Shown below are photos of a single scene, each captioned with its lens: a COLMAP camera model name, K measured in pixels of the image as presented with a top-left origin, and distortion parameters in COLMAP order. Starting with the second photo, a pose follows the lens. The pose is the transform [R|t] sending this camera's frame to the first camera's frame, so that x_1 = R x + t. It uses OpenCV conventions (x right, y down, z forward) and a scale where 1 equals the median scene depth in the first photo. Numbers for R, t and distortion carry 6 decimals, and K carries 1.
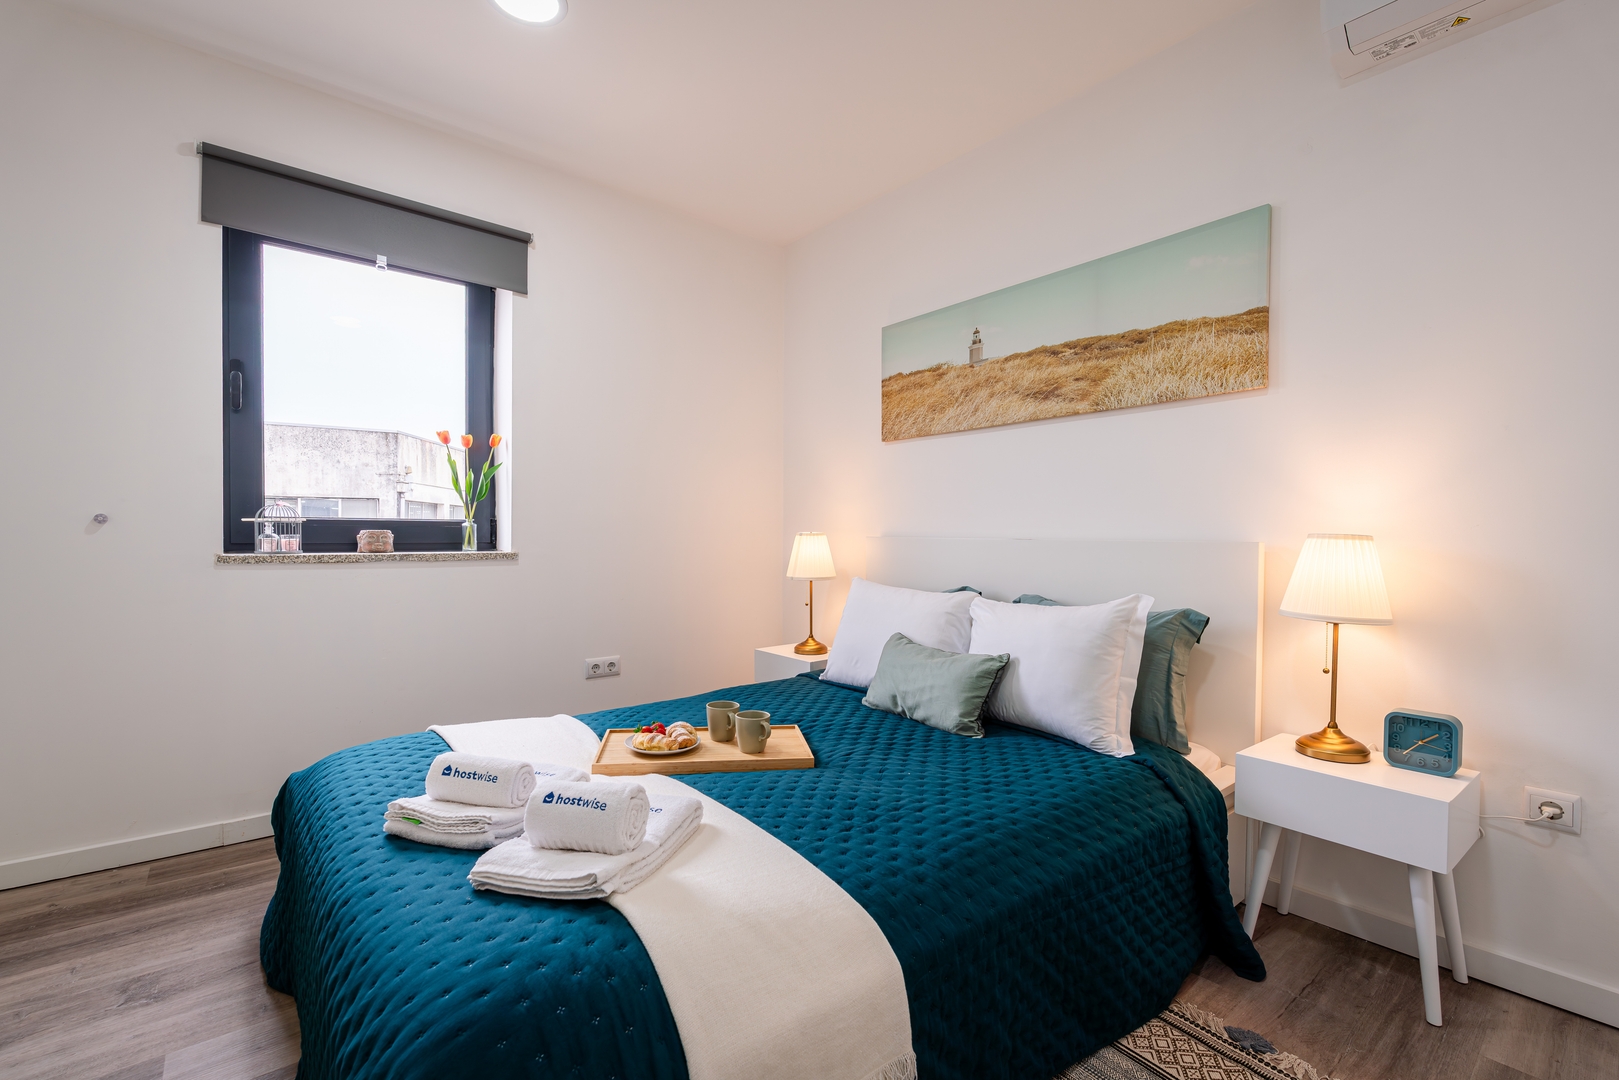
lens RADIAL K [[716.3, 0, 803.0], [0, 716.3, 571.6], [0, 0, 1]] dist [-0.009285, -0.000980]
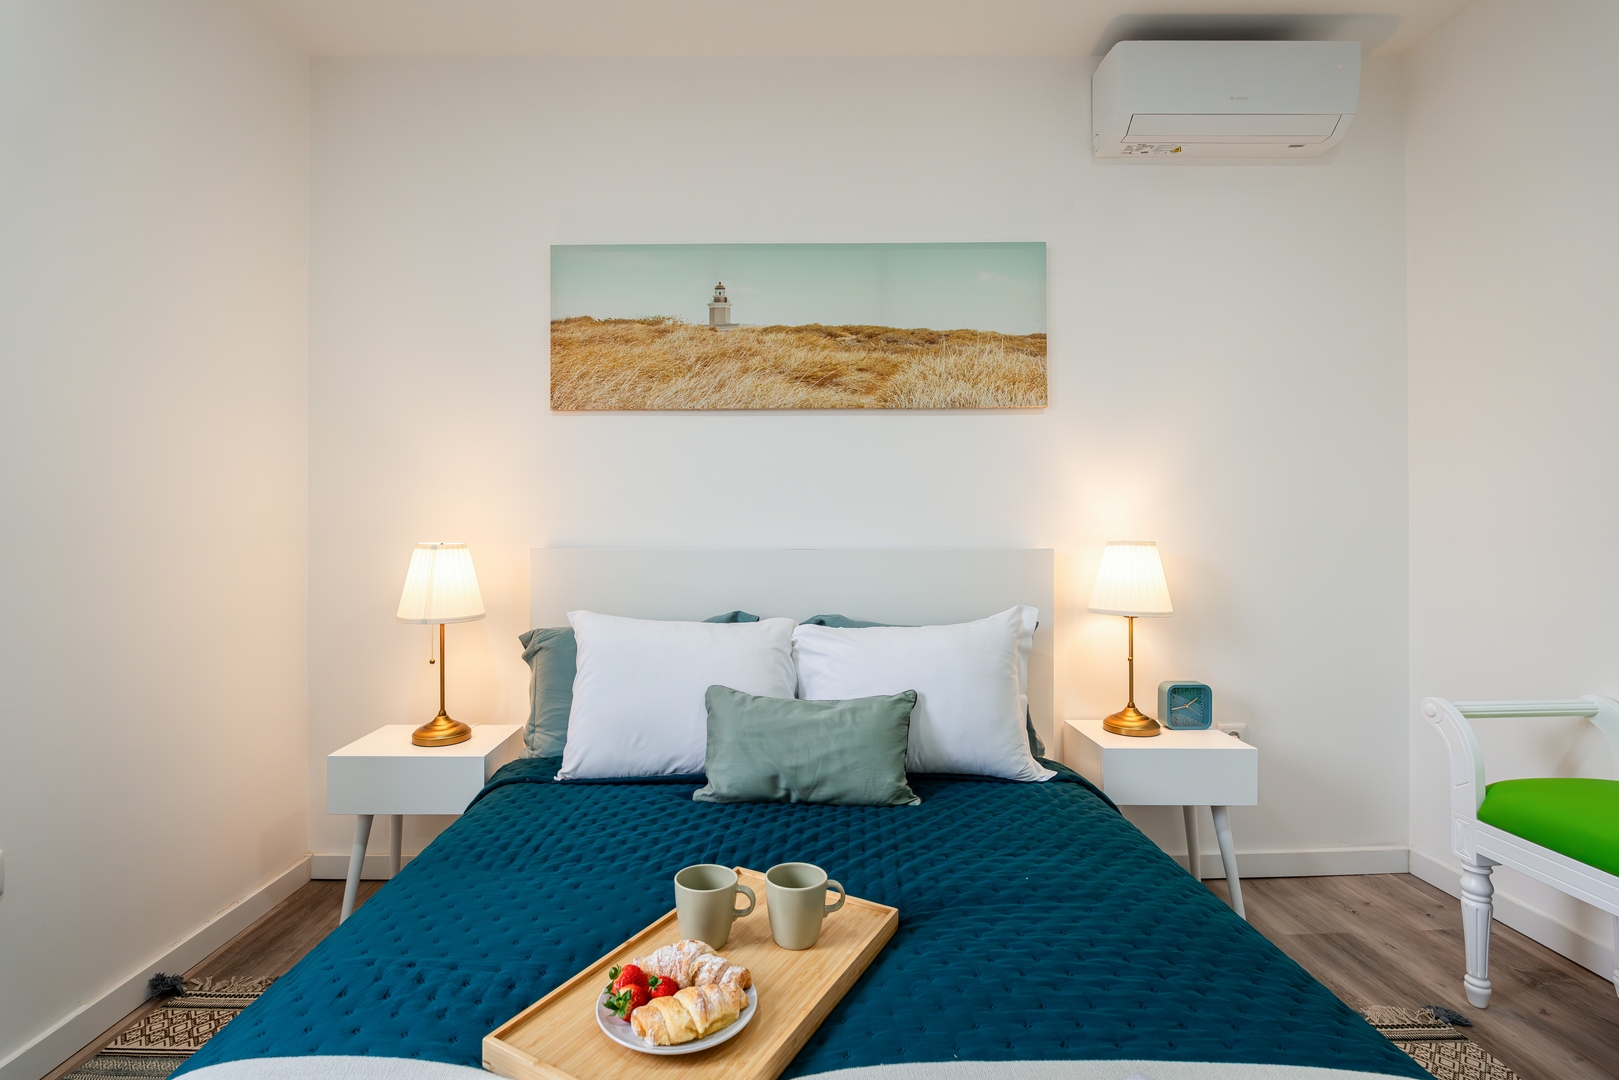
lens RADIAL K [[766.4, 0, 776.3], [0, 766.4, 533.8], [0, 0, 1]] dist [-0.011735, 0.002013]
pose [[0.619754, -0.011427, 0.784713, -0.438370], [0.046229, 0.998689, -0.021967, -0.046627], [-0.783433, 0.049891, 0.619470, 0.495918]]
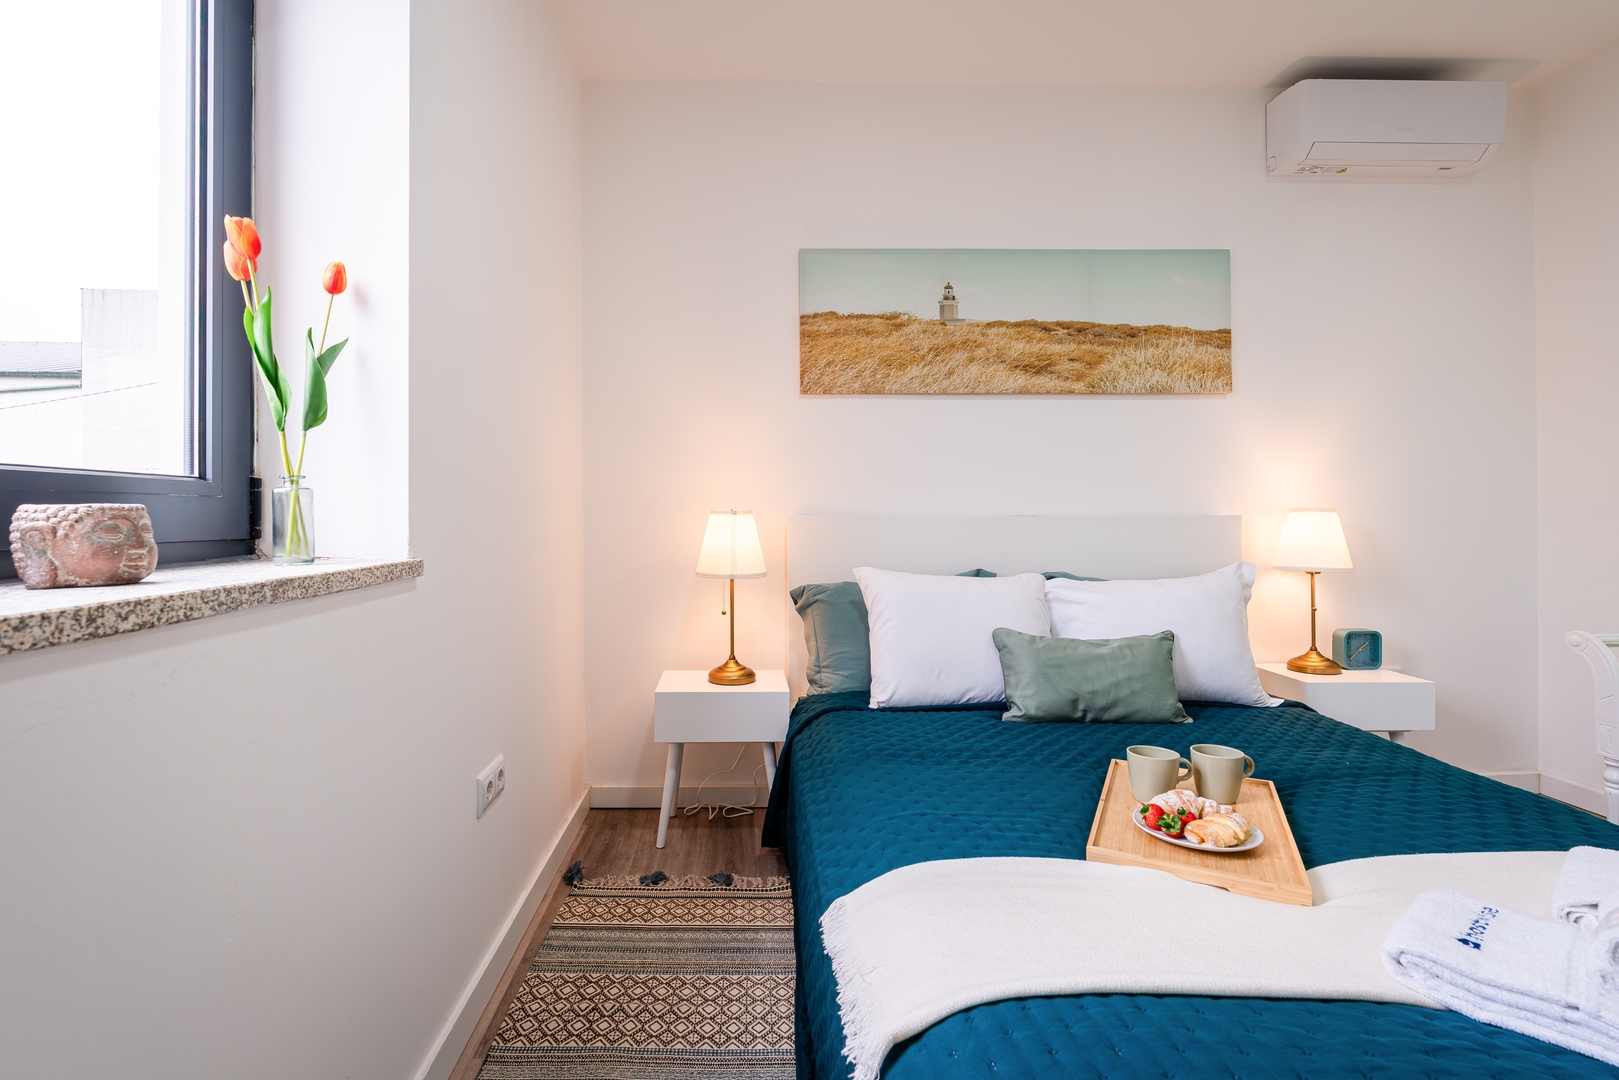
lens RADIAL K [[768.8, 0, 774.8], [0, 768.8, 517.8], [0, 0, 1]] dist [-0.016243, 0.003010]
pose [[0.607345, -0.013340, 0.794326, -0.754095], [0.047064, 0.998707, -0.019212, -0.040200], [-0.793043, 0.049052, 0.607188, 0.677990]]
